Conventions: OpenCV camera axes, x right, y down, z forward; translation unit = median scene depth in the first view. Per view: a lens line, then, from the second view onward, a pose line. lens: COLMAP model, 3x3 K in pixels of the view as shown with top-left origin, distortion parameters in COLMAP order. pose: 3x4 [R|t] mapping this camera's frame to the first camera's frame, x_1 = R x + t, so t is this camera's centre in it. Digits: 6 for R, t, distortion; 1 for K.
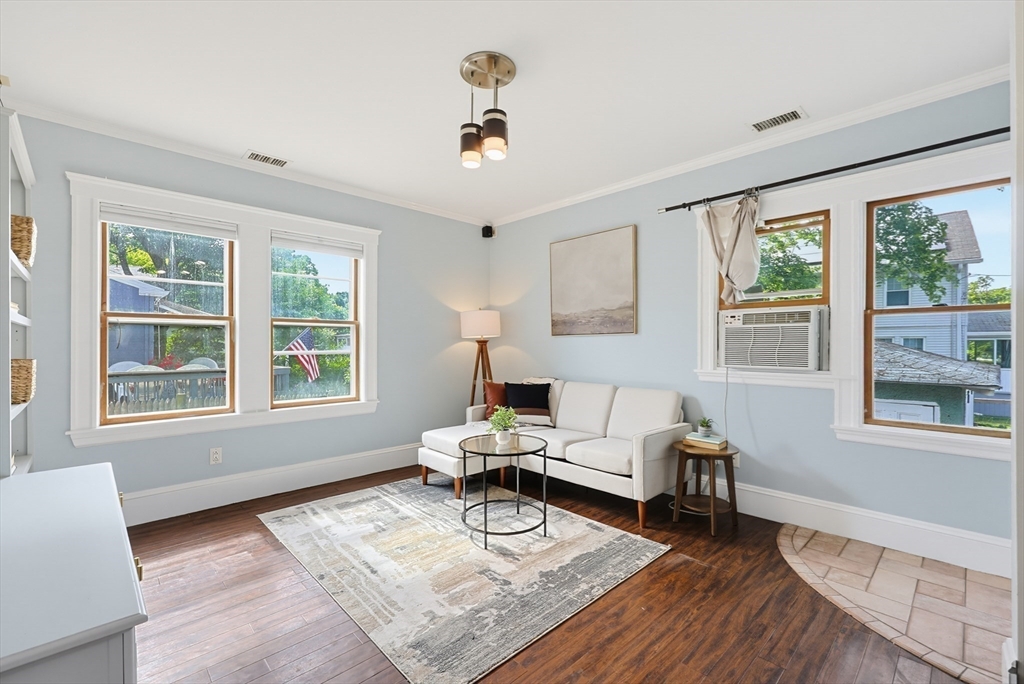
lens RADIAL K [[439.2, 0, 514.5], [0, 439.2, 345.4], [0, 0, 1]] dist [-0.000695, -0.000162]
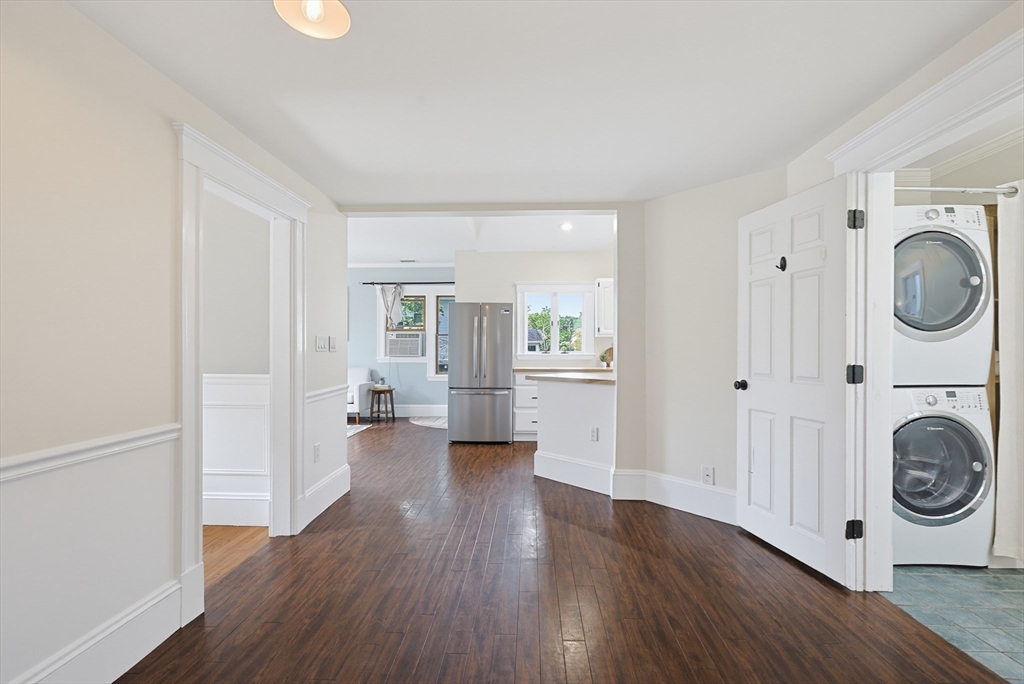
lens RADIAL K [[442.8, 0, 512.0], [0, 442.8, 342.0], [0, 0, 1]] dist [-0.000364, -0.000274]
pose [[0.726600, 0.007584, 0.687019, -0.686733], [0.004997, 0.999854, -0.016322, 0.016536], [-0.687043, 0.015292, 0.726456, -1.202616]]
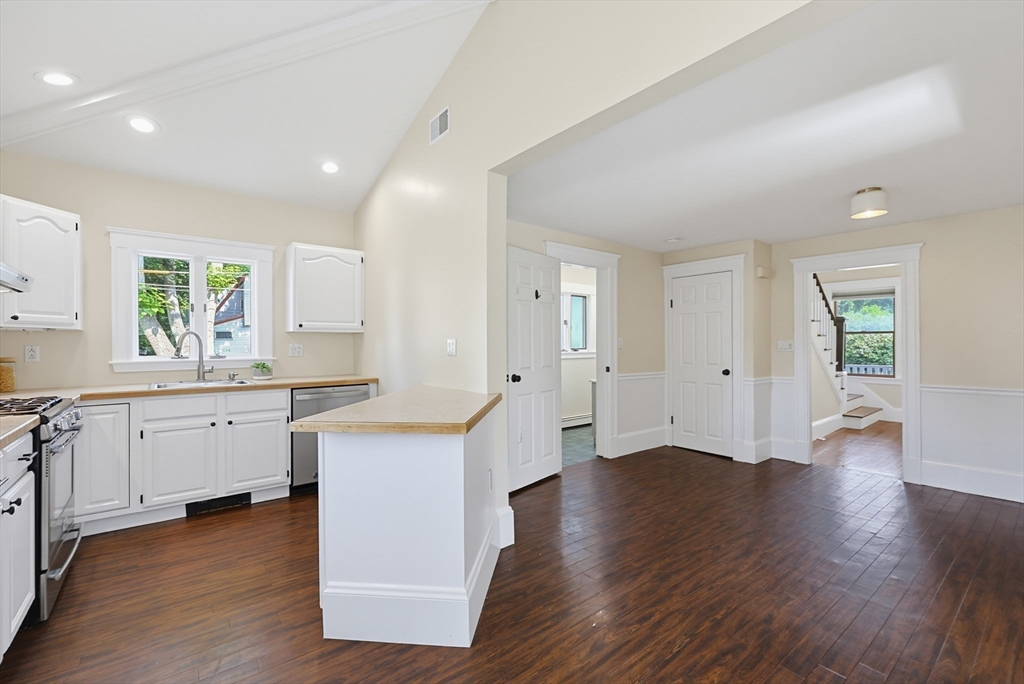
lens RADIAL K [[439.2, 0, 514.5], [0, 439.2, 345.4], [0, 0, 1]] dist [-0.000695, -0.000162]
pose [[-0.994942, 0.000704, 0.100446, 0.180380], [0.001513, 0.999967, 0.007970, -0.003999], [-0.100437, 0.008081, -0.994911, 0.304457]]
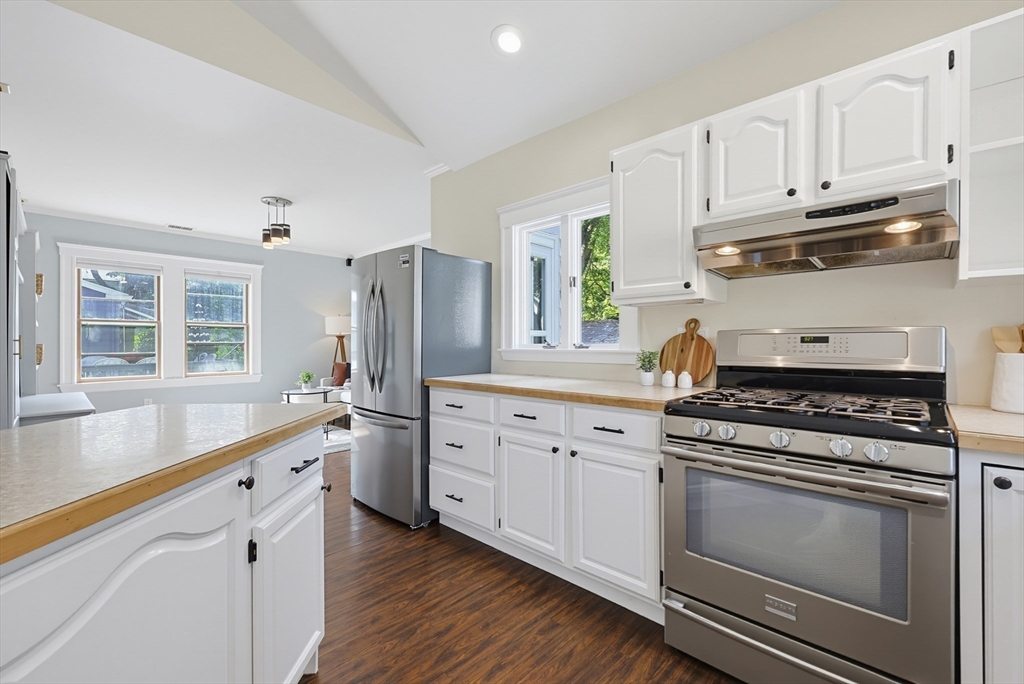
lens RADIAL K [[431.2, 0, 516.4], [0, 431.2, 343.2], [0, 0, 1]] dist [-0.001666, 0.000454]
pose [[0.998878, -0.002652, 0.047294, 0.714027], [0.002739, 0.999995, -0.001772, 0.027623], [-0.047289, 0.001900, 0.998879, -0.784684]]
